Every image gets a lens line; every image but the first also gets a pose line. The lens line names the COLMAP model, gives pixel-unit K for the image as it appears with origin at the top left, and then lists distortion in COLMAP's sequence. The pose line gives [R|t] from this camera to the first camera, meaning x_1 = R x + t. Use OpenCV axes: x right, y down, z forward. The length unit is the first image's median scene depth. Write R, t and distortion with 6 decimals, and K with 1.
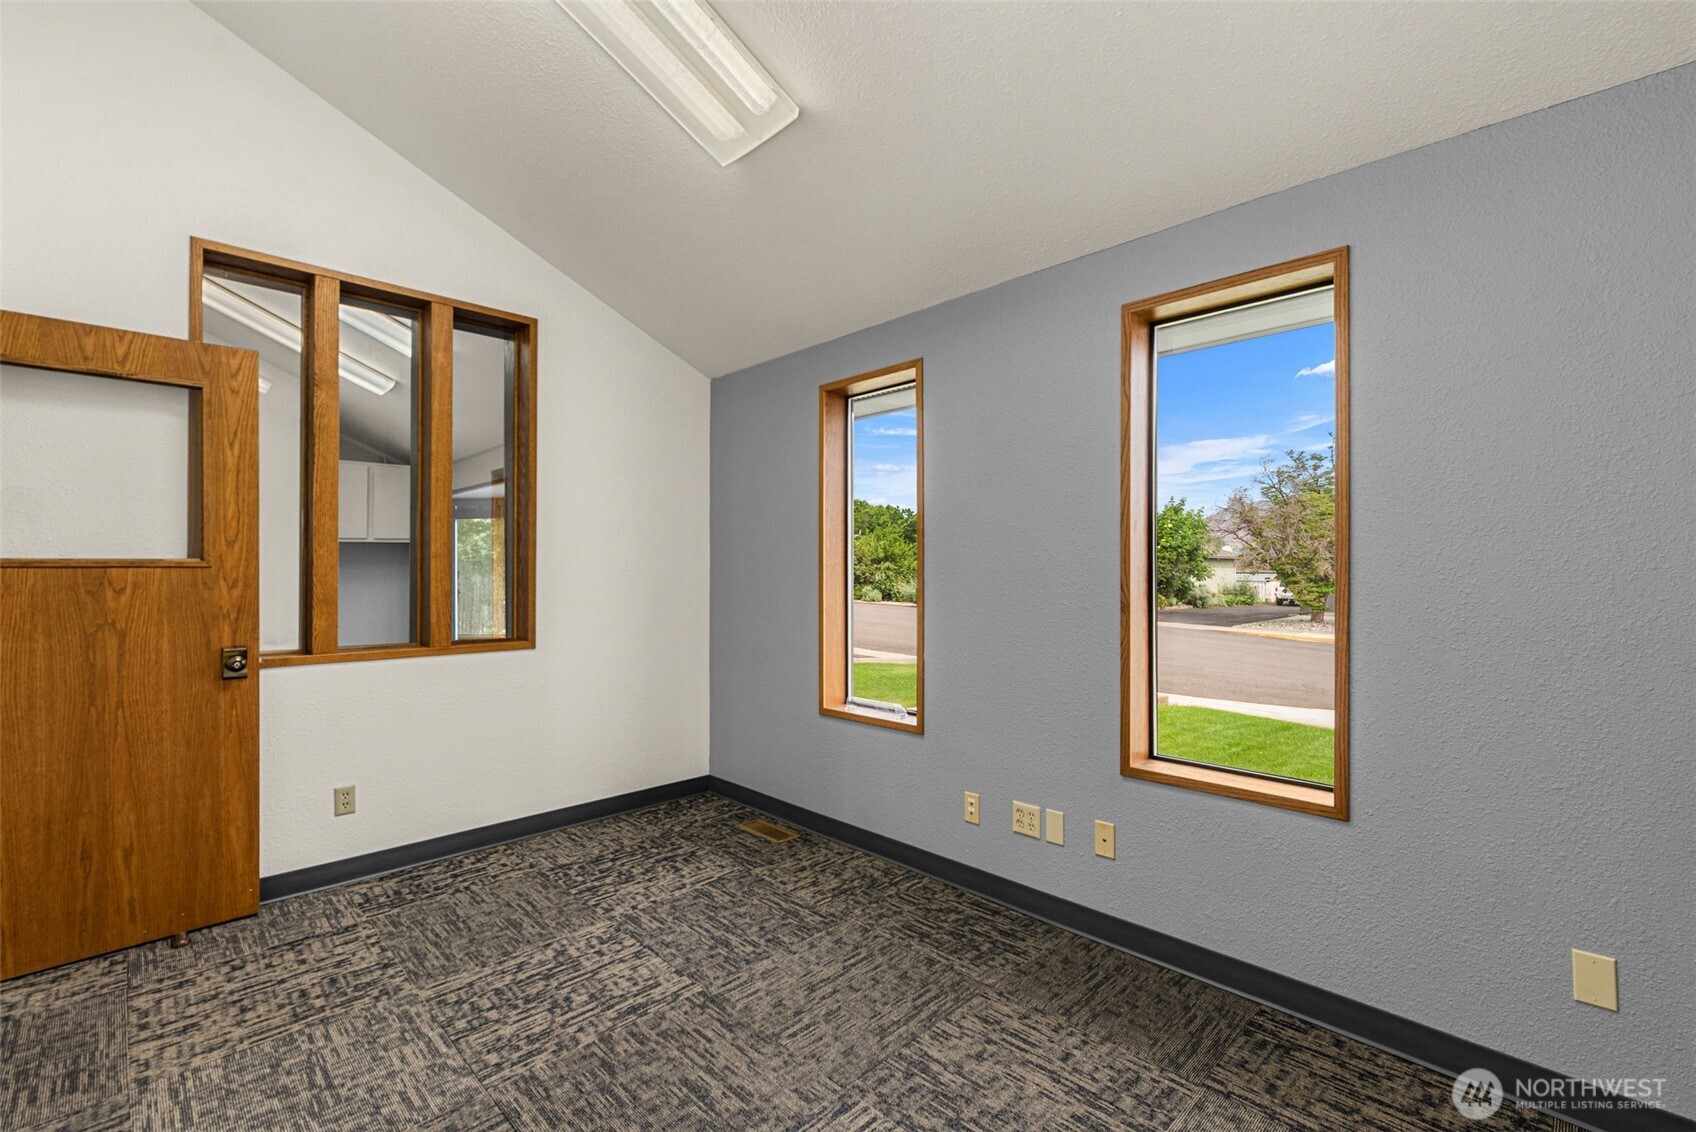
lens RADIAL K [[741.3, 0, 859.5], [0, 741.3, 562.2], [0, 0, 1]] dist [0.000631, 0.000546]
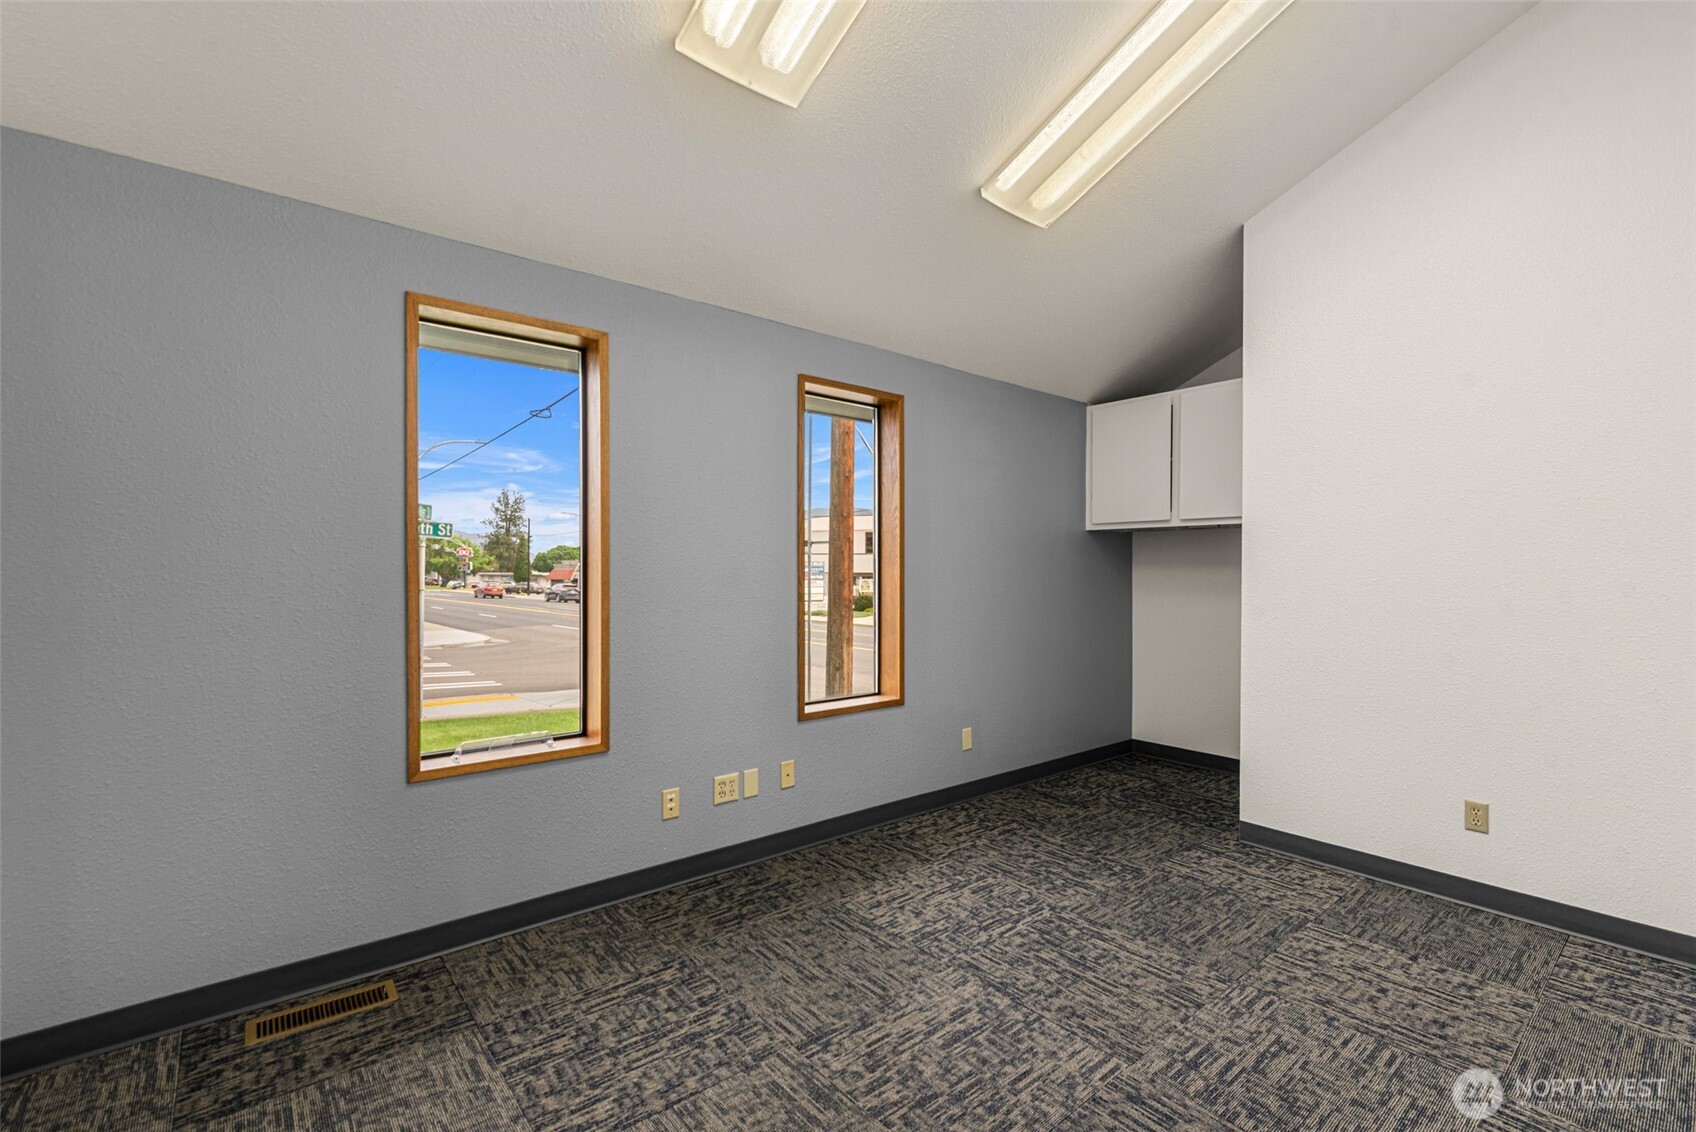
lens RADIAL K [[741.3, 0, 859.5], [0, 741.3, 576.3], [0, 0, 1]] dist [0.000631, 0.000546]
pose [[0.089193, -0.009245, 0.995971, -0.957173], [-0.013872, 0.999848, 0.010523, 0.008349], [-0.995918, -0.014755, 0.089051, 0.760214]]
